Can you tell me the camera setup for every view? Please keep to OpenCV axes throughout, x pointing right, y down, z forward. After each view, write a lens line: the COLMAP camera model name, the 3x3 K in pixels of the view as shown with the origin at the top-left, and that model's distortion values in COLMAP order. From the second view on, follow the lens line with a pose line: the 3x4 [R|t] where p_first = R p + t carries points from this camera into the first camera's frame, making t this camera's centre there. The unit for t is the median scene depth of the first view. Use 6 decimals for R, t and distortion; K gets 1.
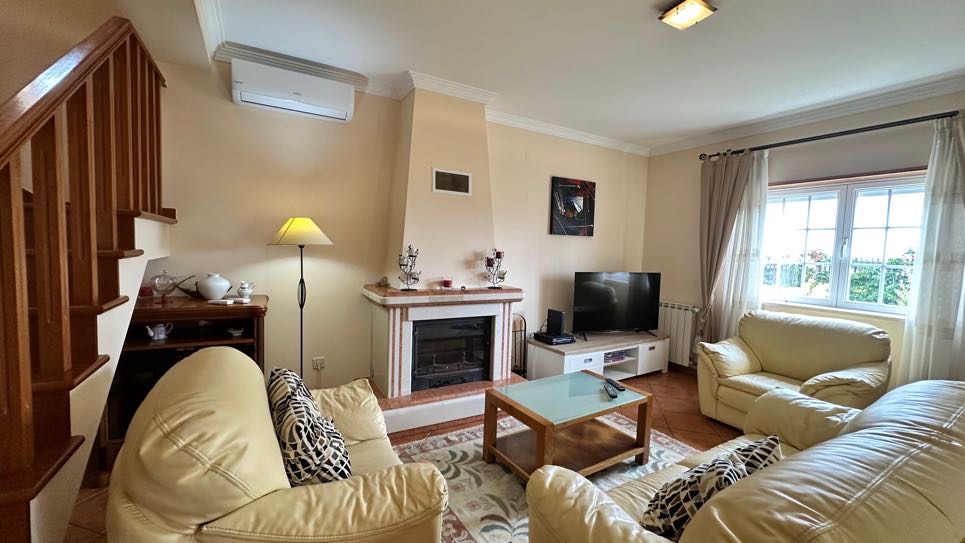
lens RADIAL K [[386.0, 0, 480.7], [0, 386.0, 270.1], [0, 0, 1]] dist [-0.004032, 0.000783]
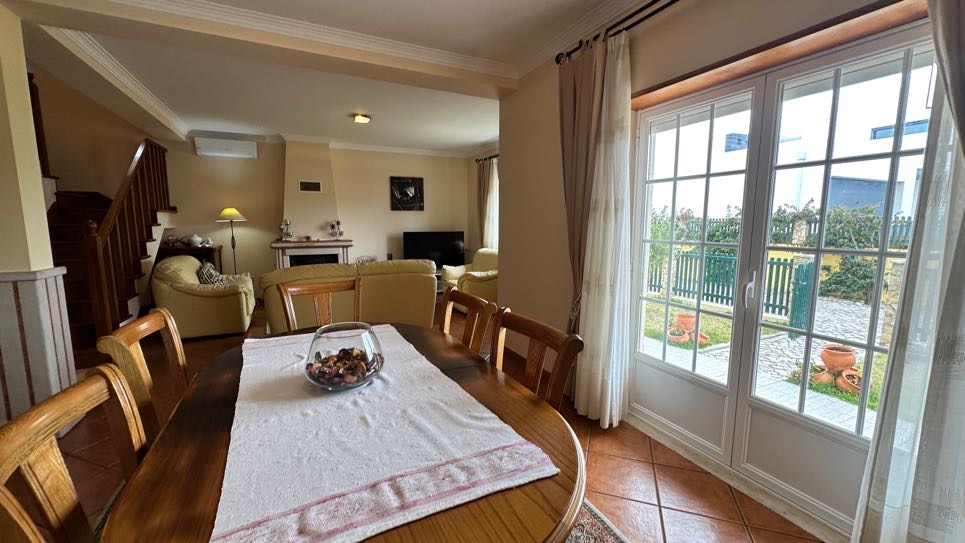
lens RADIAL K [[386.0, 0, 480.3], [0, 386.0, 271.7], [0, 0, 1]] dist [-0.004032, 0.000783]
pose [[0.996680, -0.024363, -0.077683, 0.947604], [0.029448, 0.997451, 0.065001, 0.105609], [0.075901, -0.067073, 0.994857, -0.937186]]
